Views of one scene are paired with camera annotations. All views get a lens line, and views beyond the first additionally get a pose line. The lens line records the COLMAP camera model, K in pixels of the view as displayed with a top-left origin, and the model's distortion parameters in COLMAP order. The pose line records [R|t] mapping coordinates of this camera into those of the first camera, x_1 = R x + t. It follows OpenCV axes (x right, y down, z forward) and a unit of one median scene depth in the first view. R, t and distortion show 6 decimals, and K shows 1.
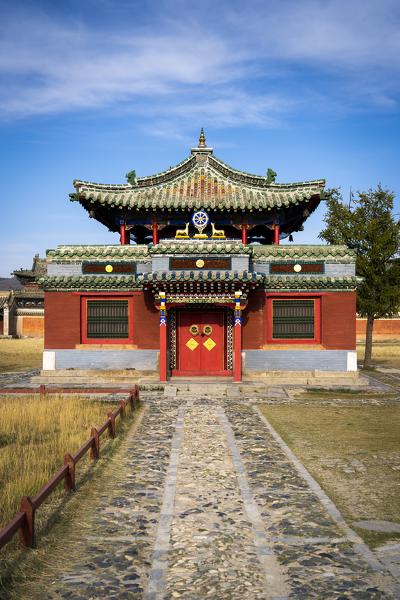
lens RADIAL K [[873.5, 0, 179.6], [0, 873.5, 330.7], [0, 0, 1]] dist [0.234770, 0.000000]
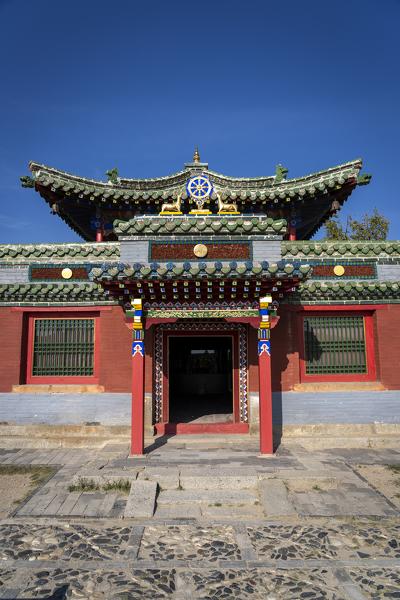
lens RADIAL K [[394.0, 0, 201.9], [0, 394.0, 296.0], [0, 0, 1]] dist [-0.044338, 0.000632]
pose [[0.998475, -0.000396, 0.055211, 0.009033], [0.008881, 0.988104, -0.153531, -0.004702], [-0.054494, 0.153788, 0.986600, 0.693442]]
